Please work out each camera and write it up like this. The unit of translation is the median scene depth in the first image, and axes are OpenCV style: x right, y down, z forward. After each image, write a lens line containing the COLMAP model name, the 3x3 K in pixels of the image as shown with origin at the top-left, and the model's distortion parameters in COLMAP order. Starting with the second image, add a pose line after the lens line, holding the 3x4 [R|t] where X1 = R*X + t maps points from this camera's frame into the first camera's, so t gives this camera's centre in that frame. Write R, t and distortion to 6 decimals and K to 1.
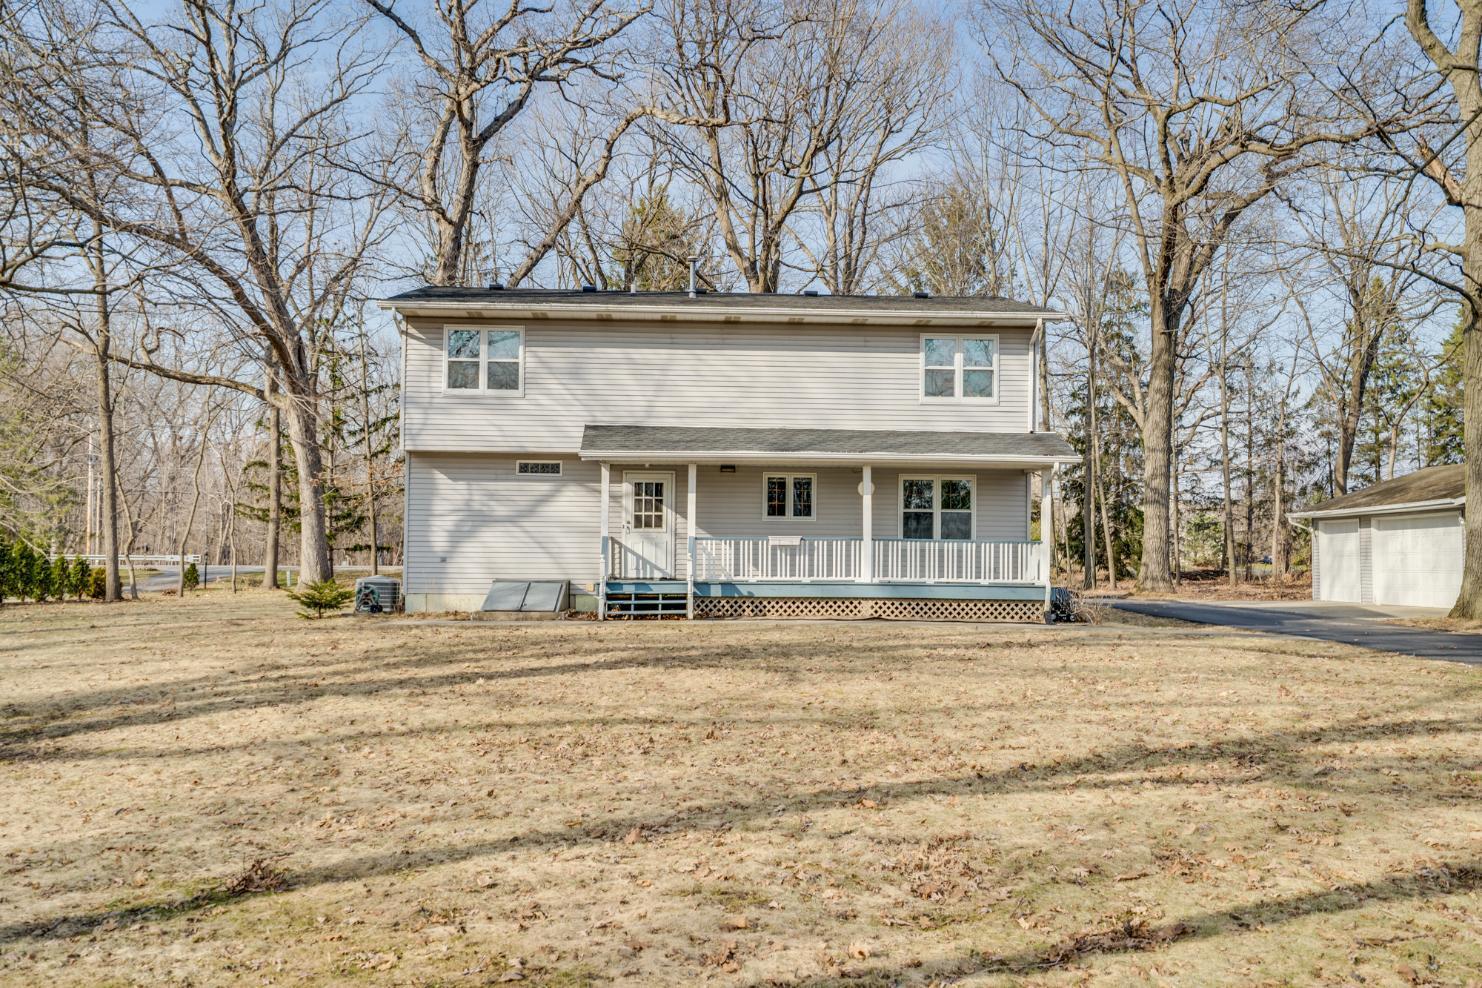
lens RADIAL K [[1428.6, 0, 719.0], [0, 1428.6, 492.4], [0, 0, 1]] dist [-0.004392, 0.116867]
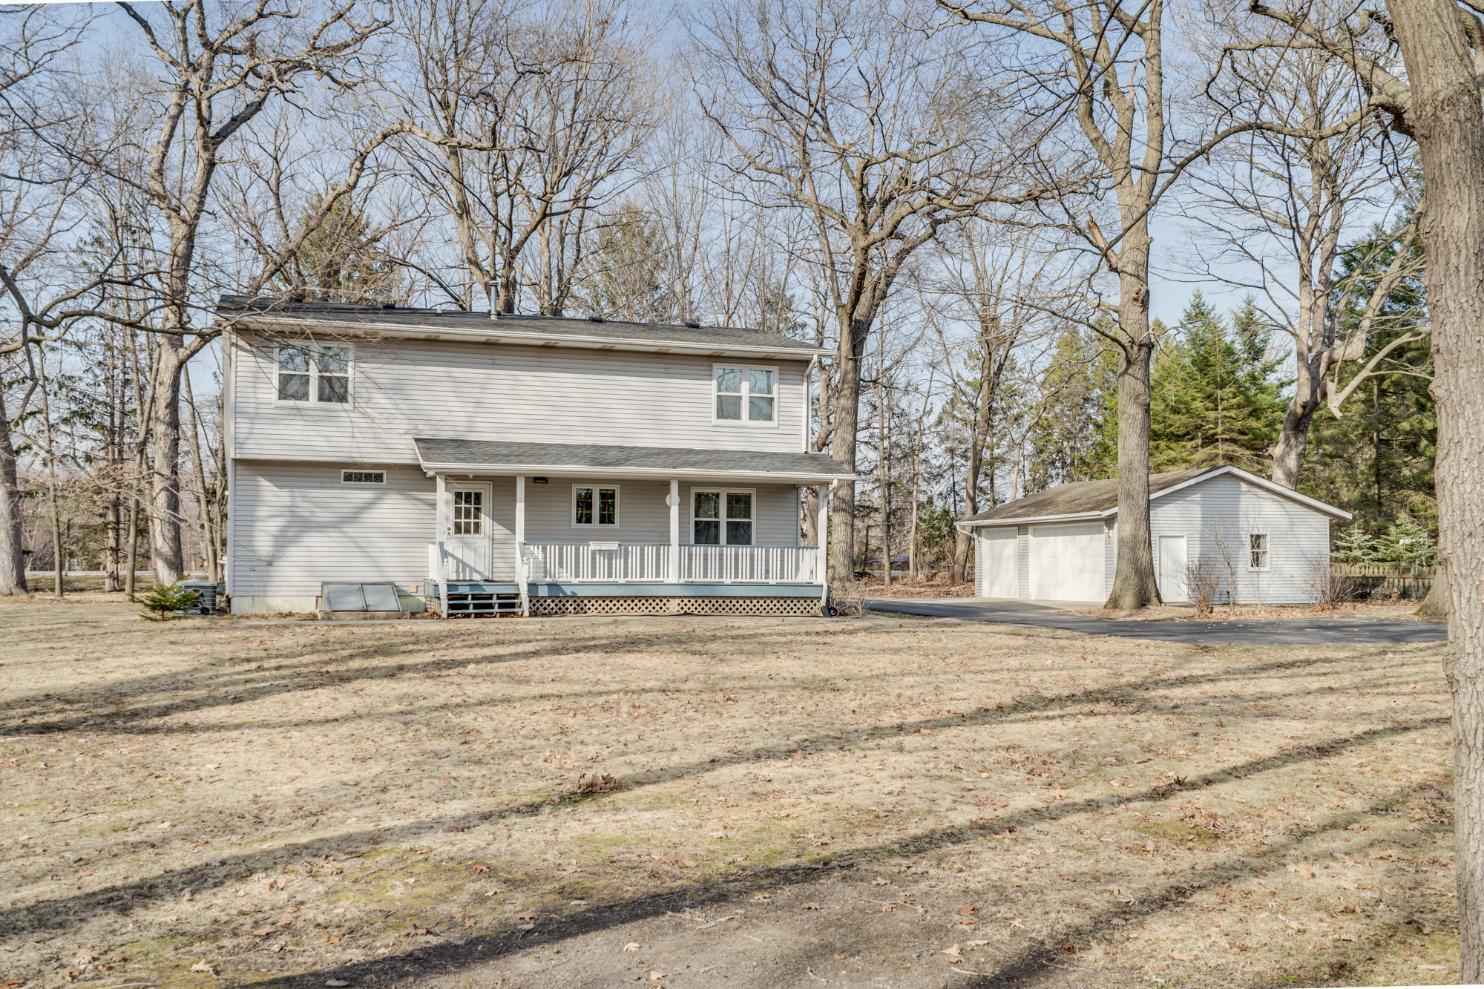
lens RADIAL K [[1440.5, 0, 739.9], [0, 1440.5, 535.1], [0, 0, 1]] dist [0.010646, 0.015988]
pose [[0.960837, 0.003474, 0.277091, -0.155285], [-0.011147, 0.999597, 0.026119, -0.005065], [-0.276889, -0.028184, 0.960489, -0.108367]]
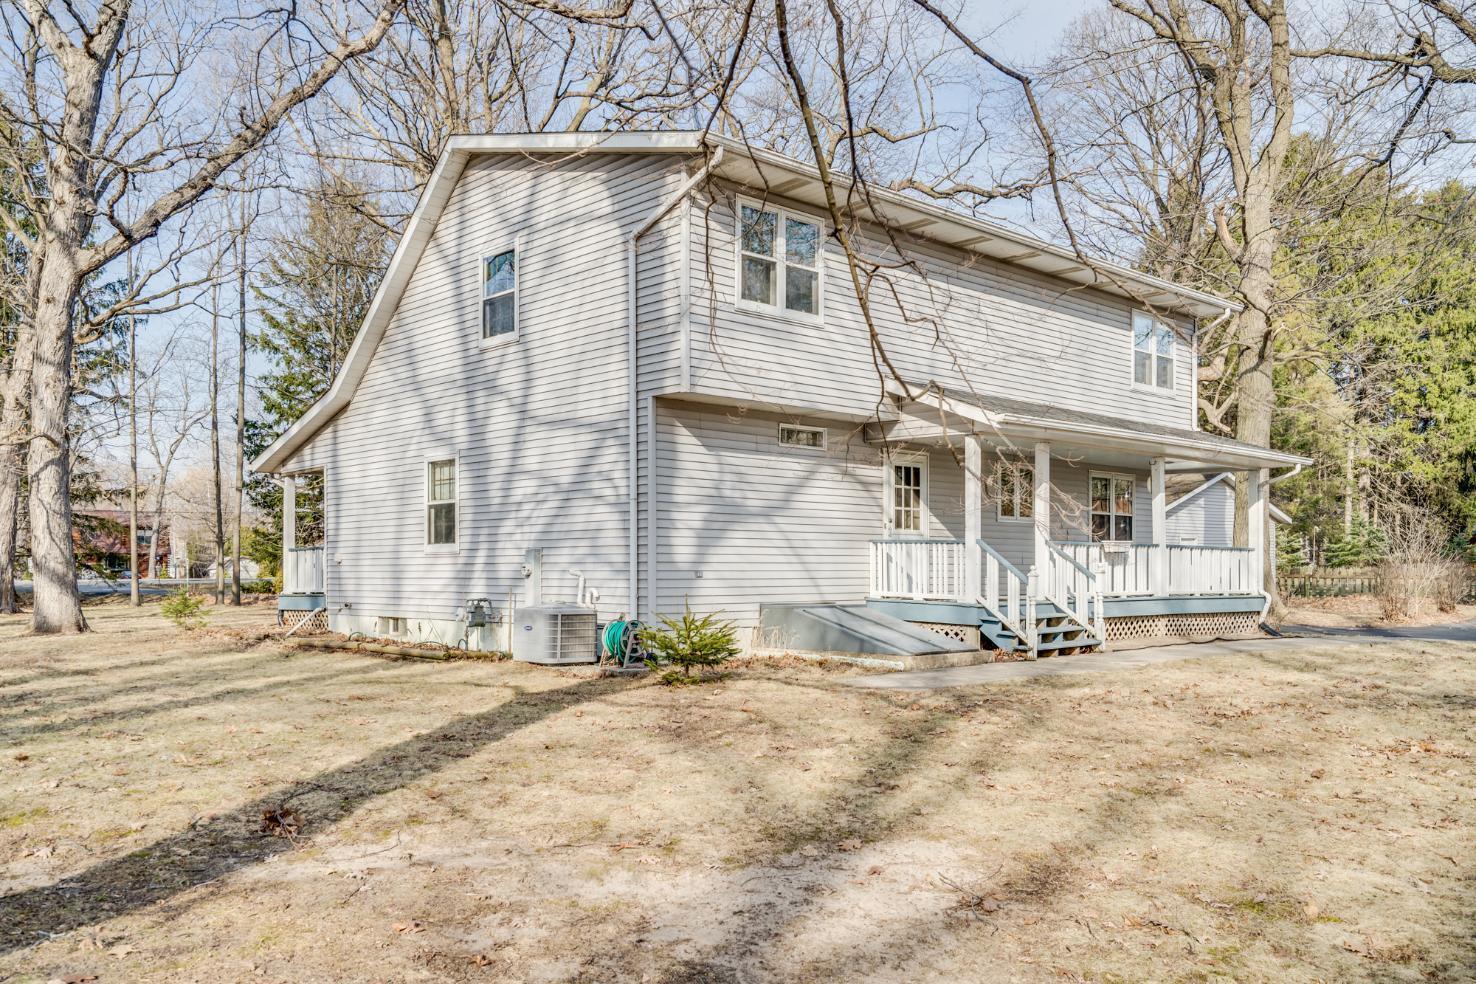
lens RADIAL K [[1242.4, 0, 736.3], [0, 1242.4, 564.0], [0, 0, 1]] dist [-0.038901, 0.107465]
pose [[0.753035, -0.004350, 0.657966, -0.537047], [-0.022831, 0.999203, 0.032736, 0.024341], [-0.657584, -0.039673, 0.752336, 0.586084]]
